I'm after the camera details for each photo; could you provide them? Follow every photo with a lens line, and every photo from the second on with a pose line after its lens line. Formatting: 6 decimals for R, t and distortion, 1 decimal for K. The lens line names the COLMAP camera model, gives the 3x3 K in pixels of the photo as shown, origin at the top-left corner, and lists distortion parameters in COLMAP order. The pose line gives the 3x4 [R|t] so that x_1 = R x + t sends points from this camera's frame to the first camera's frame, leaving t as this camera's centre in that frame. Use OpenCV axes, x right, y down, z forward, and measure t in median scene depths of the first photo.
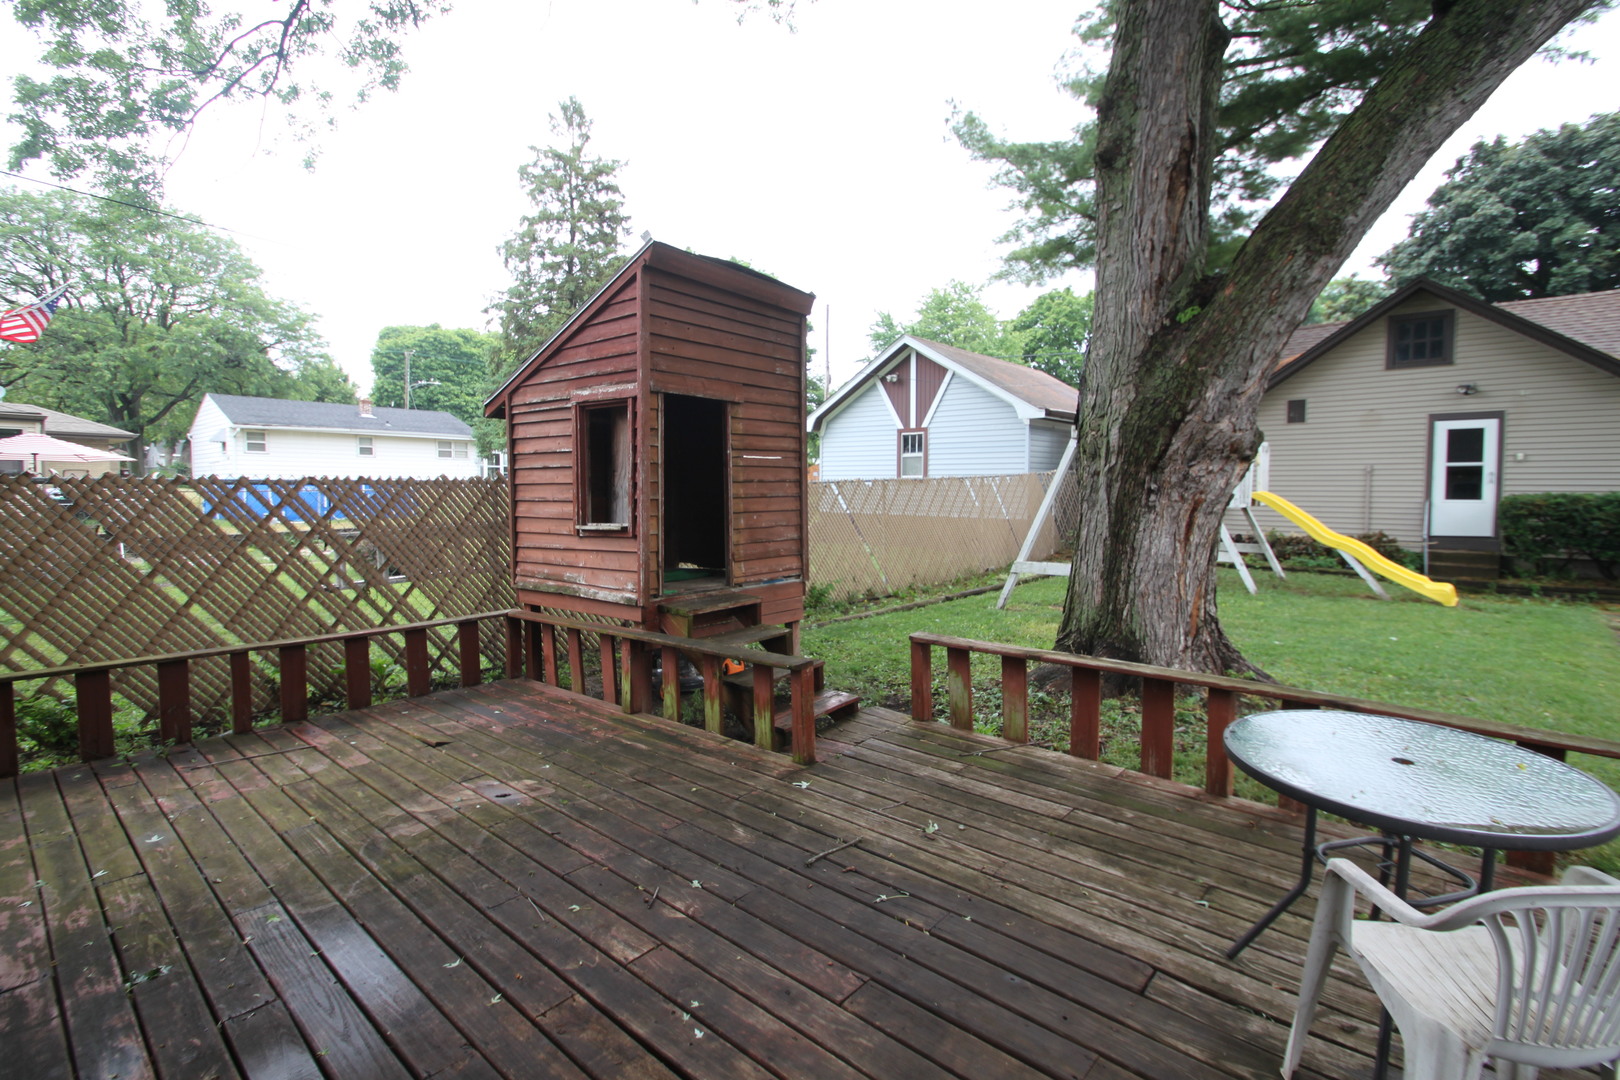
lens RADIAL K [[727.8, 0, 812.8], [0, 727.8, 533.8], [0, 0, 1]] dist [0.002042, -0.012609]
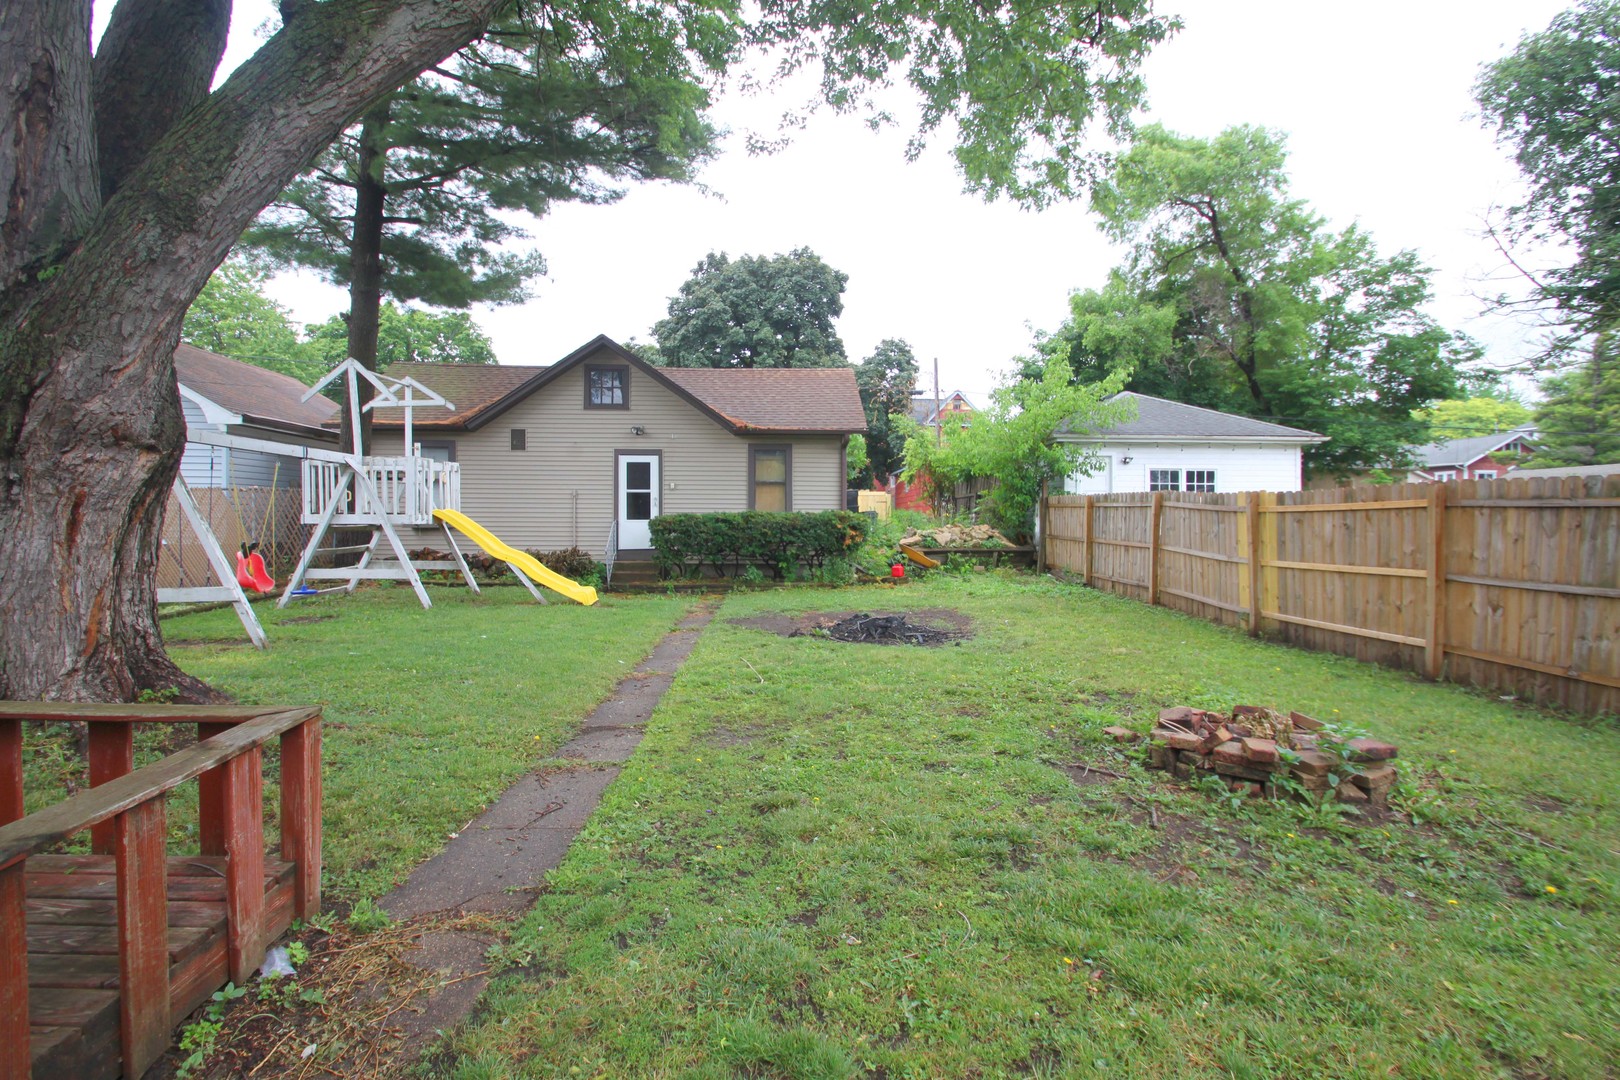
lens RADIAL K [[727.8, 0, 812.8], [0, 727.8, 533.8], [0, 0, 1]] dist [0.002042, -0.012609]
pose [[0.703390, -0.007398, 0.710765, 0.519845], [0.040407, 0.998745, -0.029593, 0.058149], [-0.709654, 0.049536, 0.702806, -0.186473]]
